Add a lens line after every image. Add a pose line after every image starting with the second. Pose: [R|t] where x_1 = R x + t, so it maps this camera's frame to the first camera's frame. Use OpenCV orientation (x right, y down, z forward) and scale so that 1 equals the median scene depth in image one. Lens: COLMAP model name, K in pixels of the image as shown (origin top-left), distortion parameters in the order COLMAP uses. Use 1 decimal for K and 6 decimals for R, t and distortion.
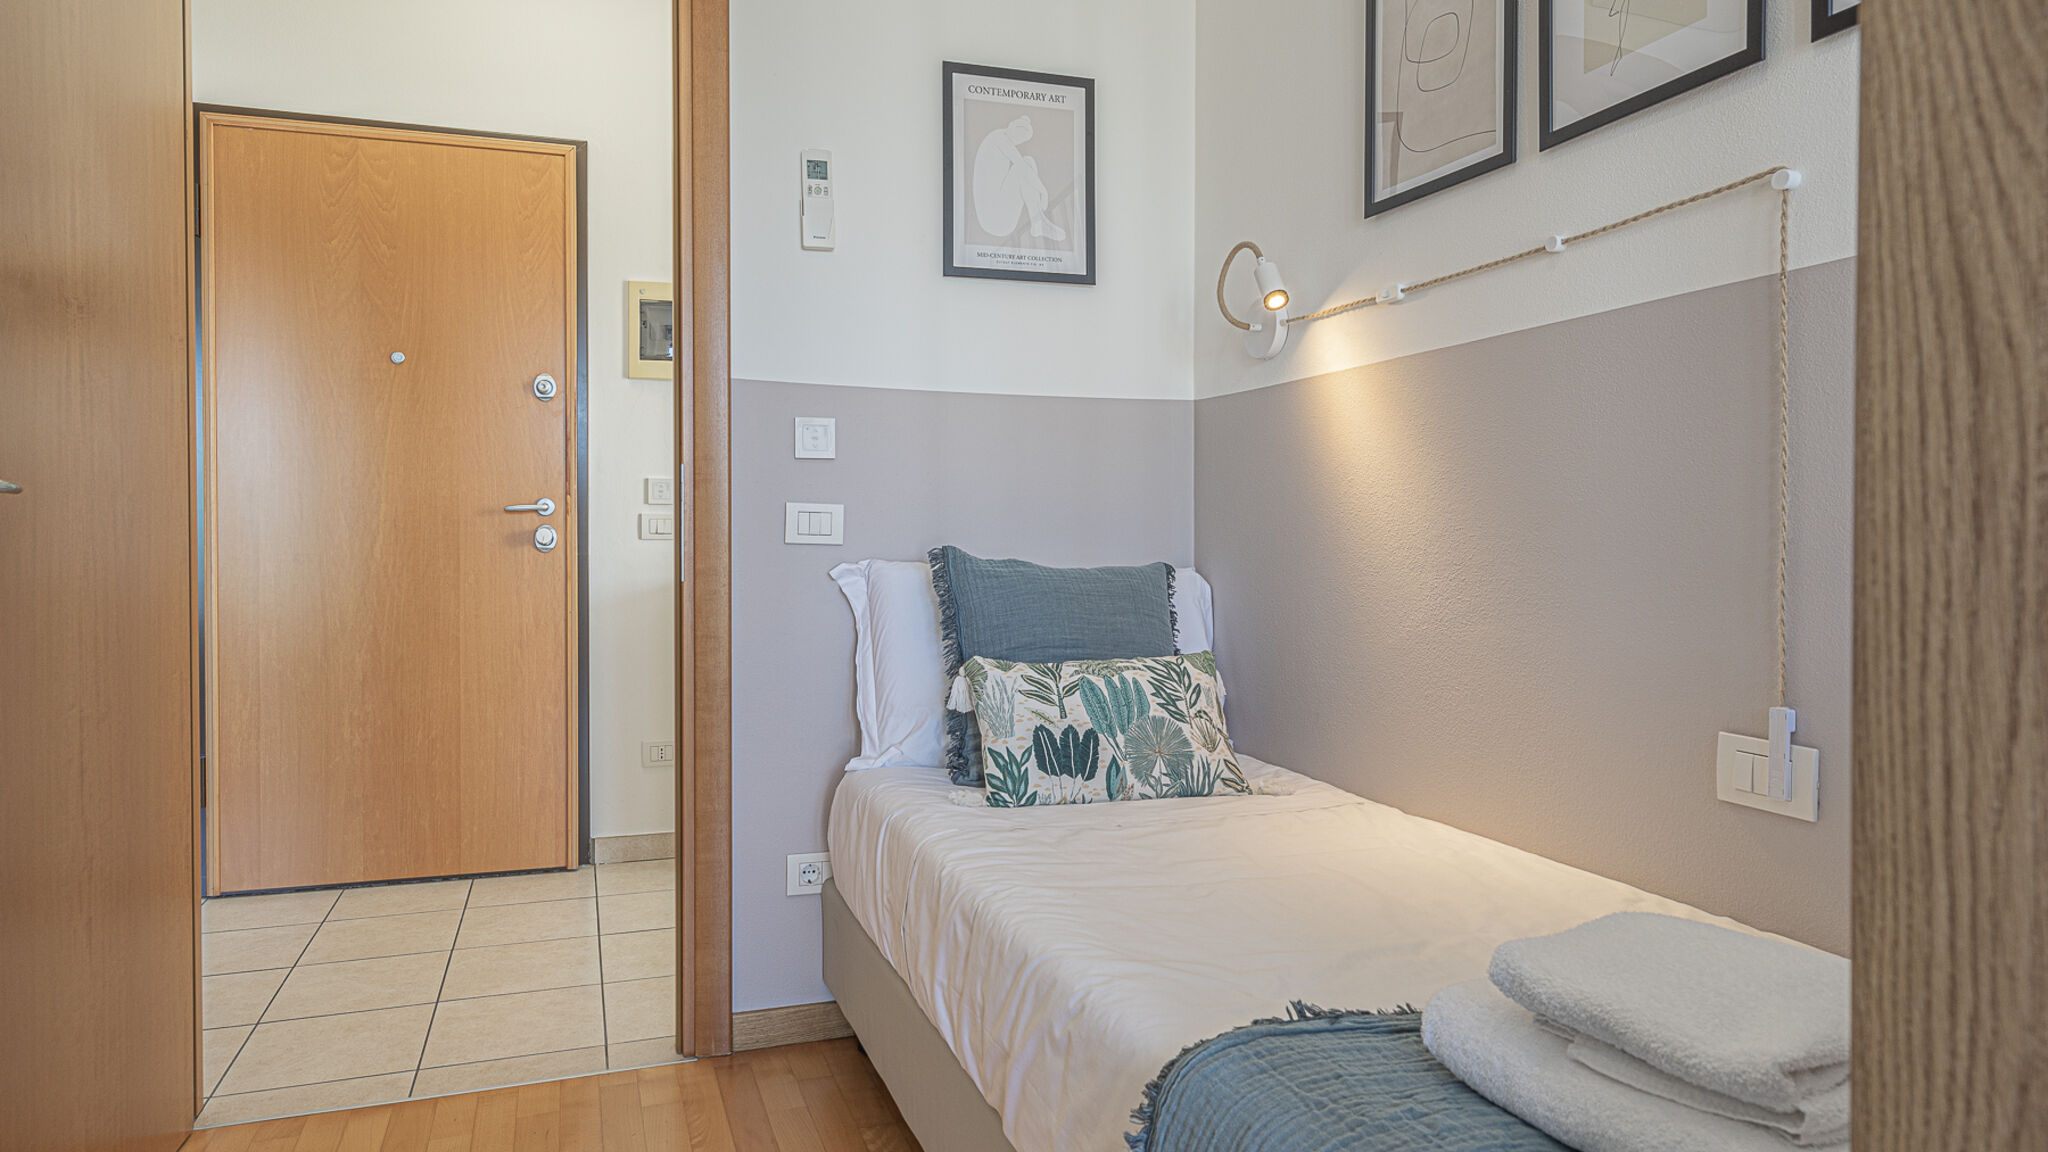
lens RADIAL K [[1218.1, 0, 955.6], [0, 1218.1, 569.0], [0, 0, 1]] dist [0.008554, 0.000754]
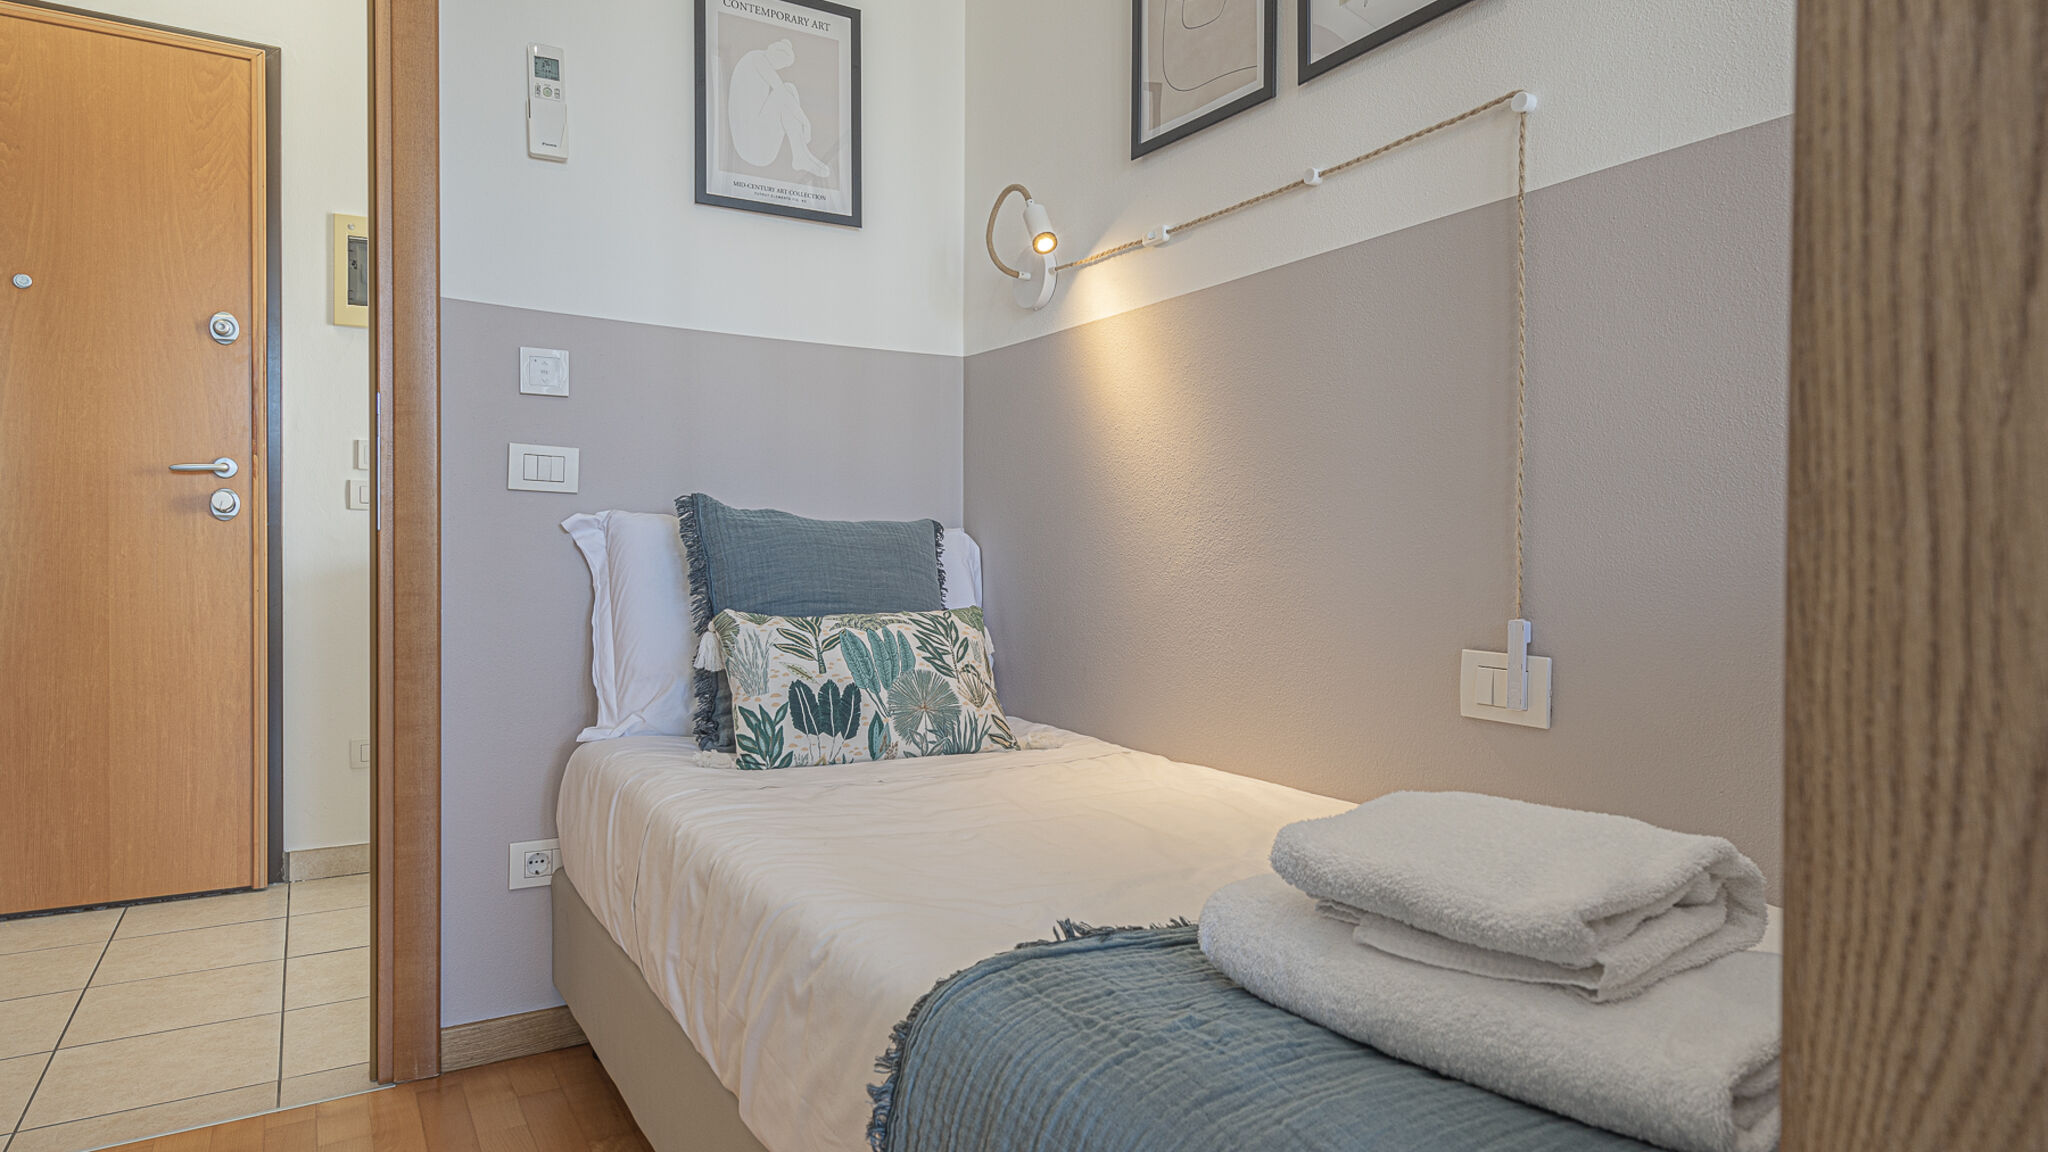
lens RADIAL K [[1191.4, 0, 1024.0], [0, 1191.4, 576.0], [0, 0, 1]] dist [0.006459, 0.002471]
pose [[0.971580, 0.003835, 0.236680, 0.116212], [-0.002033, 0.999967, -0.007857, 0.286699], [-0.236703, 0.007153, 0.971556, 0.421322]]
